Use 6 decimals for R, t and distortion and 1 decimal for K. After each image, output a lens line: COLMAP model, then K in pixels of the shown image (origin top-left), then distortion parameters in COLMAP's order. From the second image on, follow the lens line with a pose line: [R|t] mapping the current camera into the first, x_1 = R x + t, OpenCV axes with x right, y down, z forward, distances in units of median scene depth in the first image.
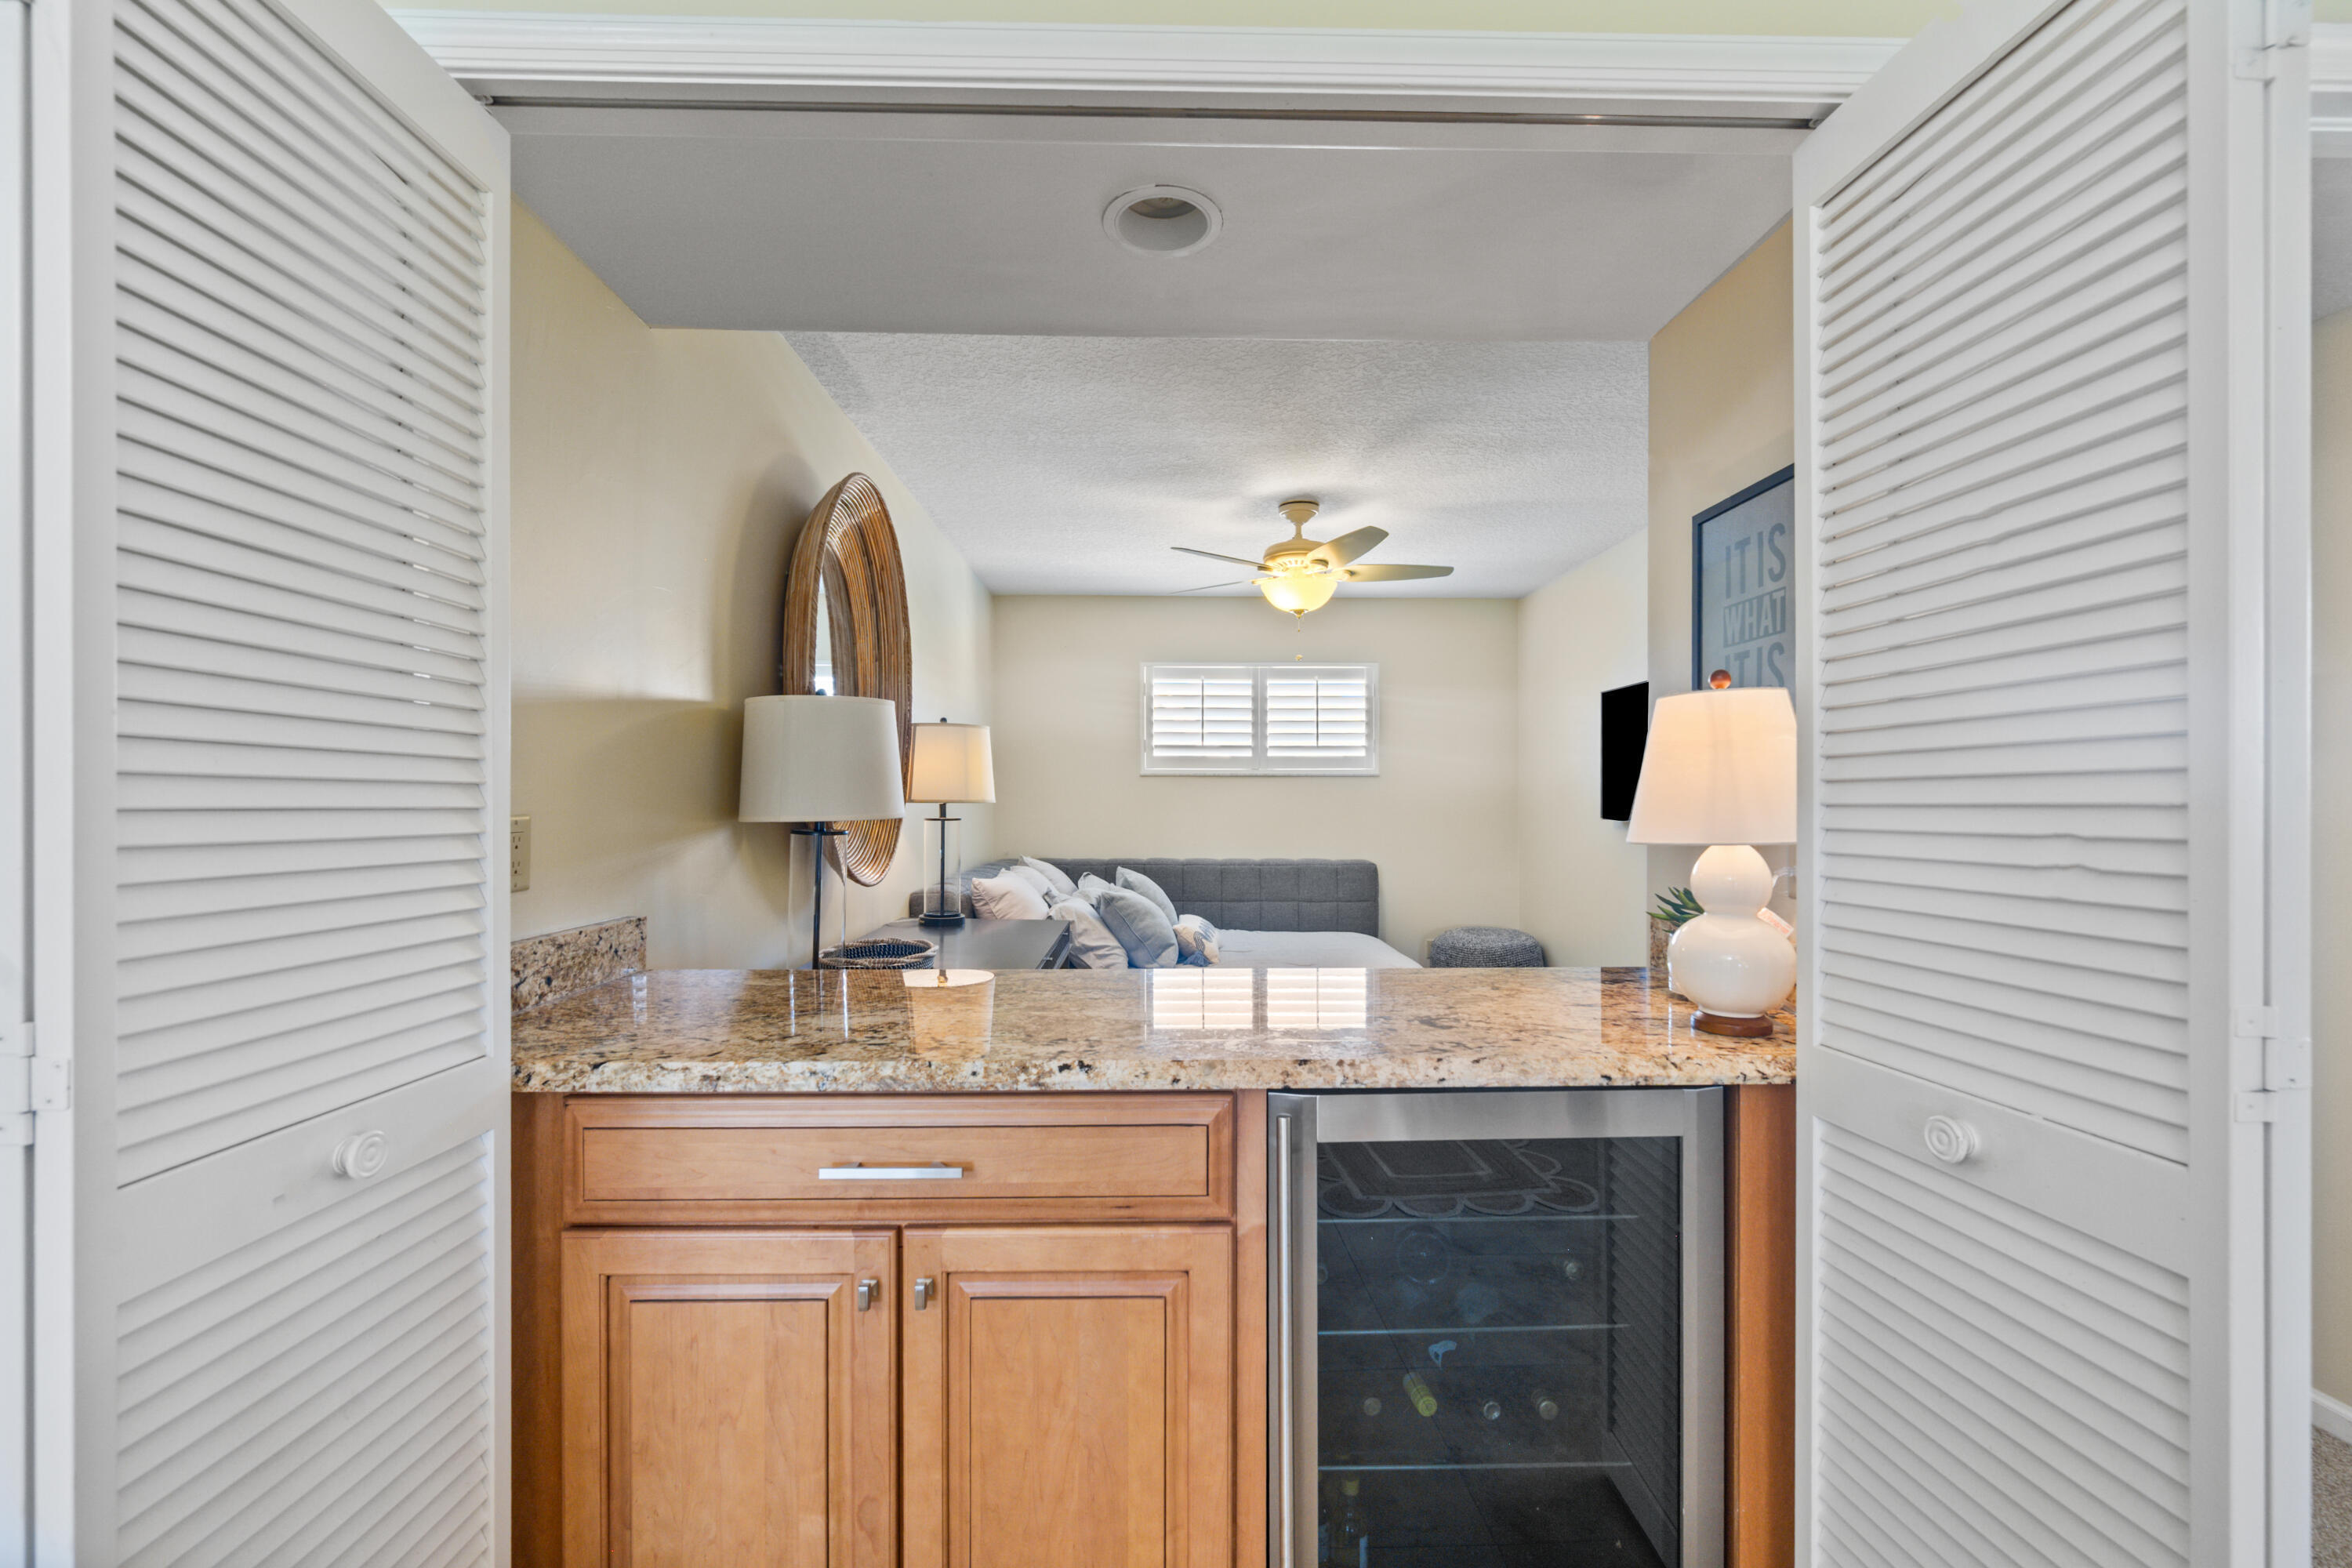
lens RADIAL K [[926.7, 0, 1193.2], [0, 926.7, 794.1], [0, 0, 1]] dist [0.000515, -0.000024]
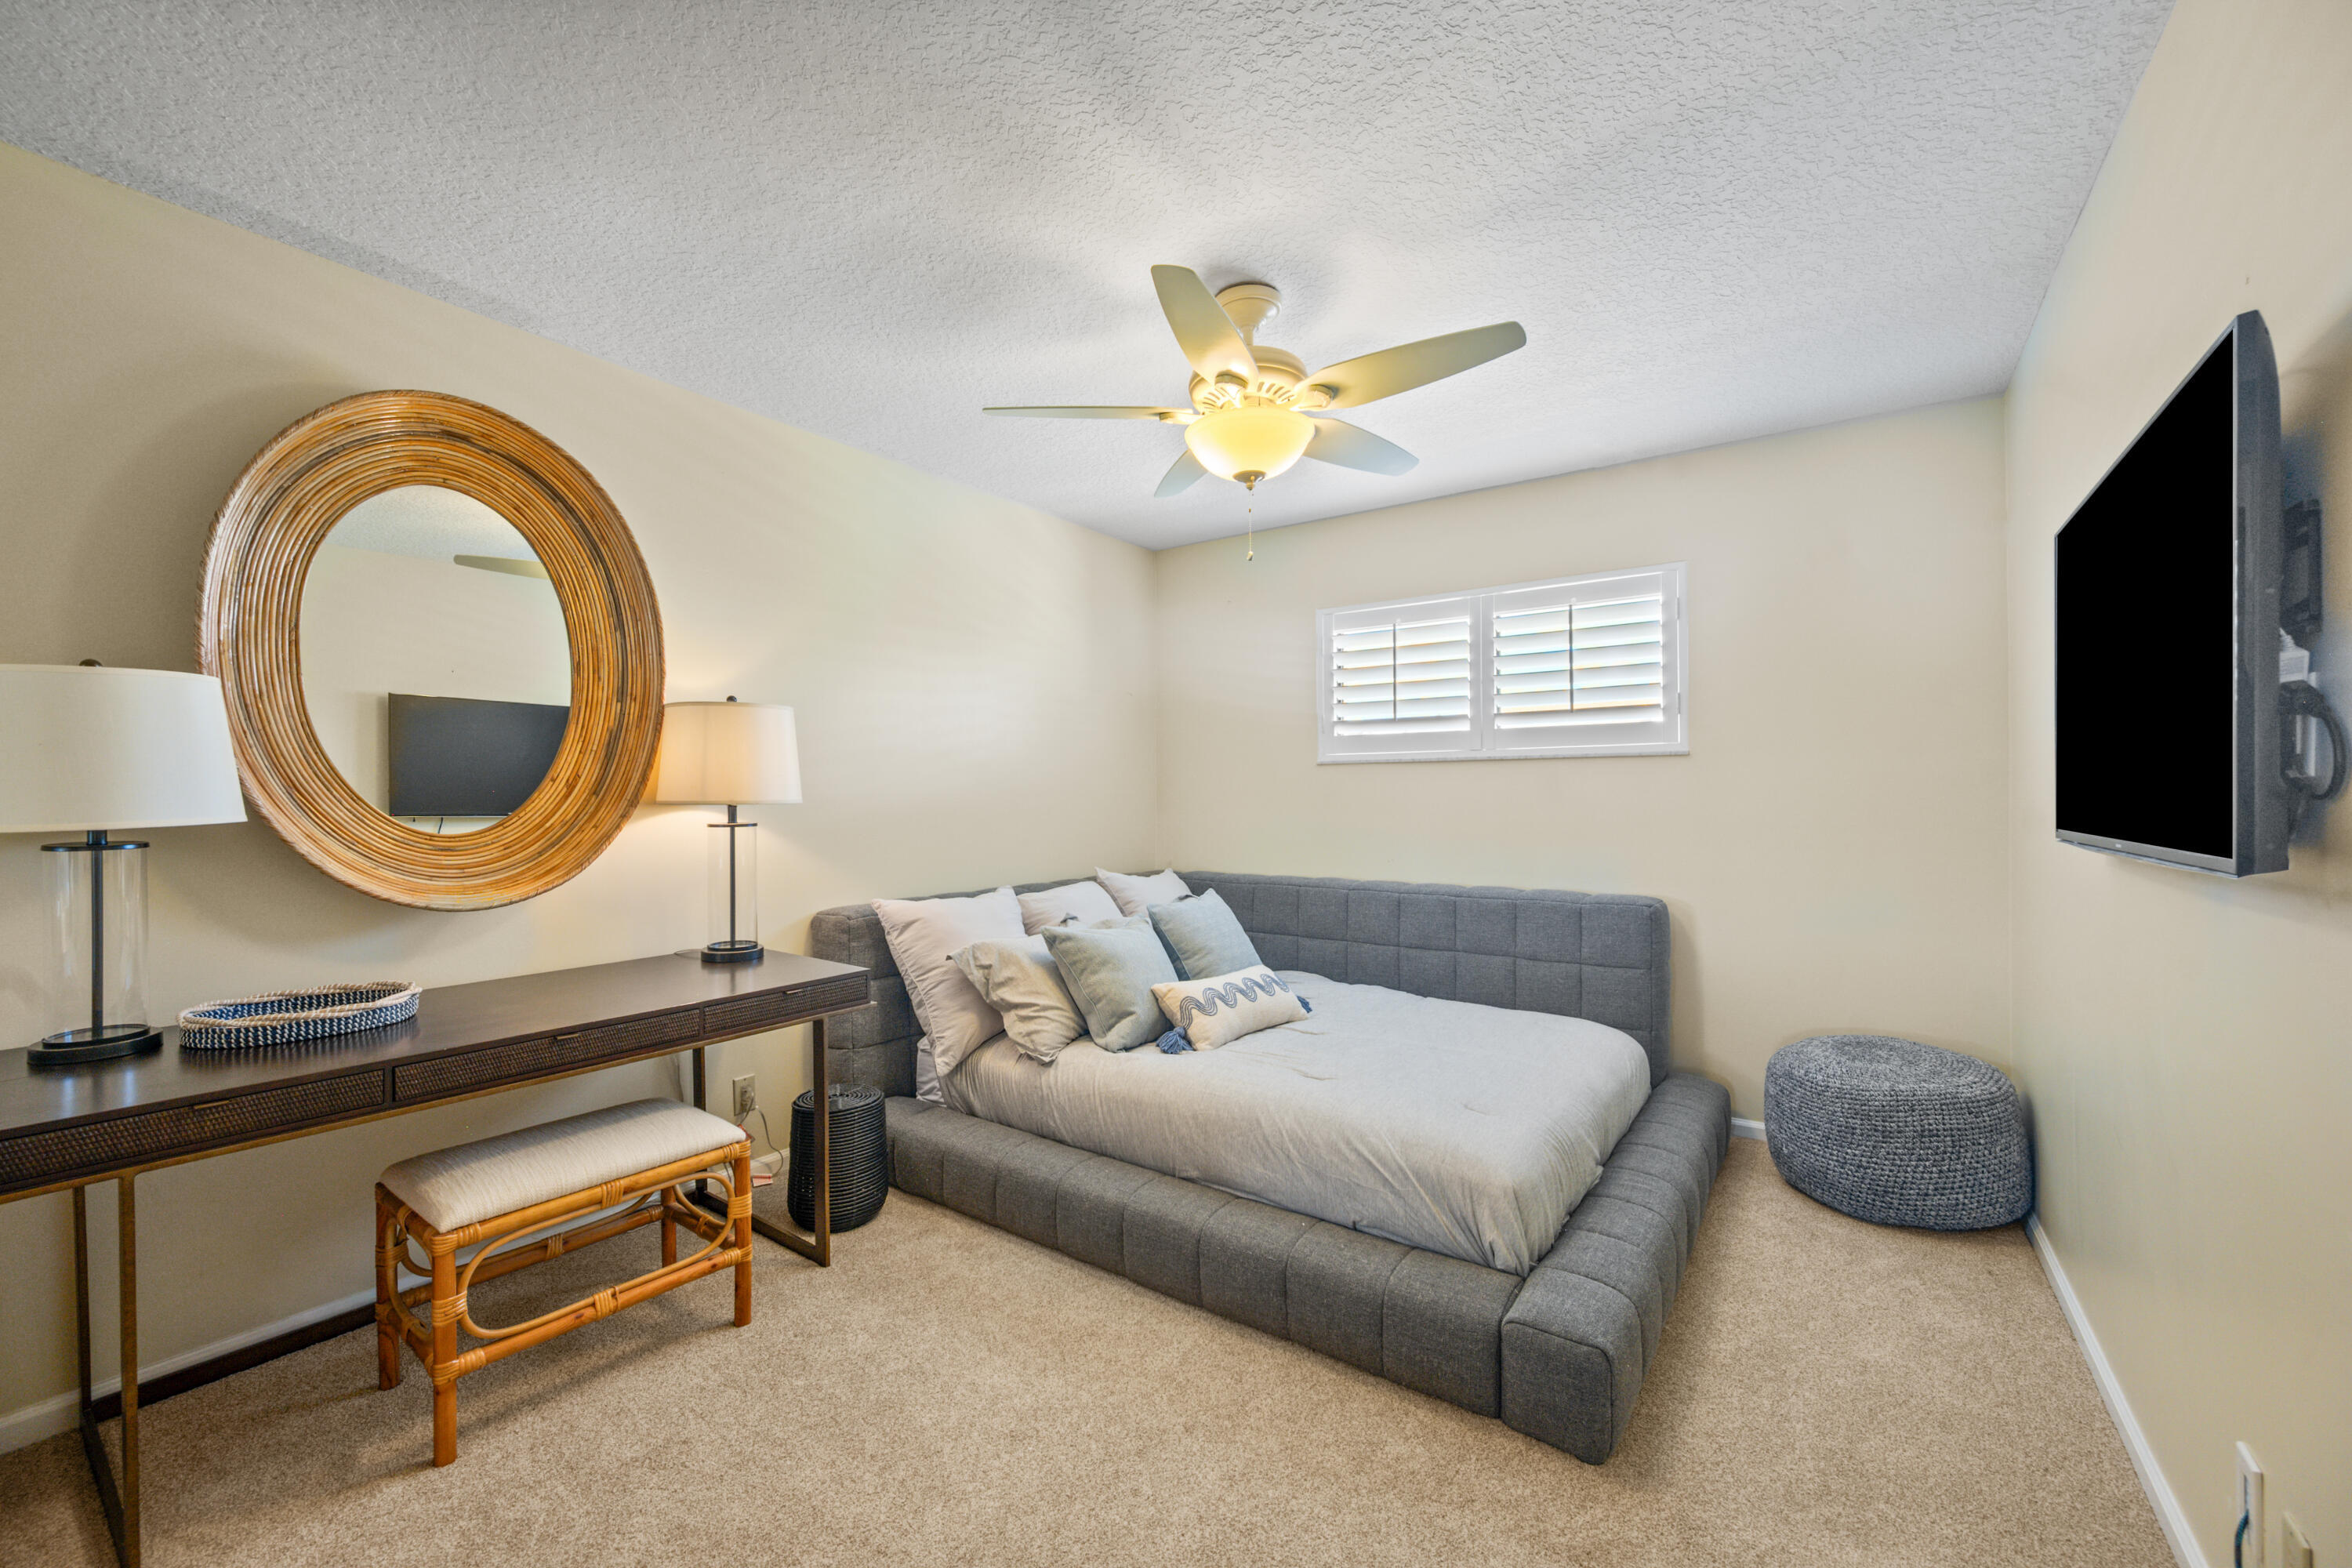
lens RADIAL K [[926.7, 0, 1172.4], [0, 926.7, 788.7], [0, 0, 1]] dist [0.000515, -0.000024]
pose [[0.805954, -0.003656, -0.591968, 0.285527], [0.006429, 0.999976, 0.002577, -0.002078], [0.591944, -0.005883, 0.805958, 0.339157]]
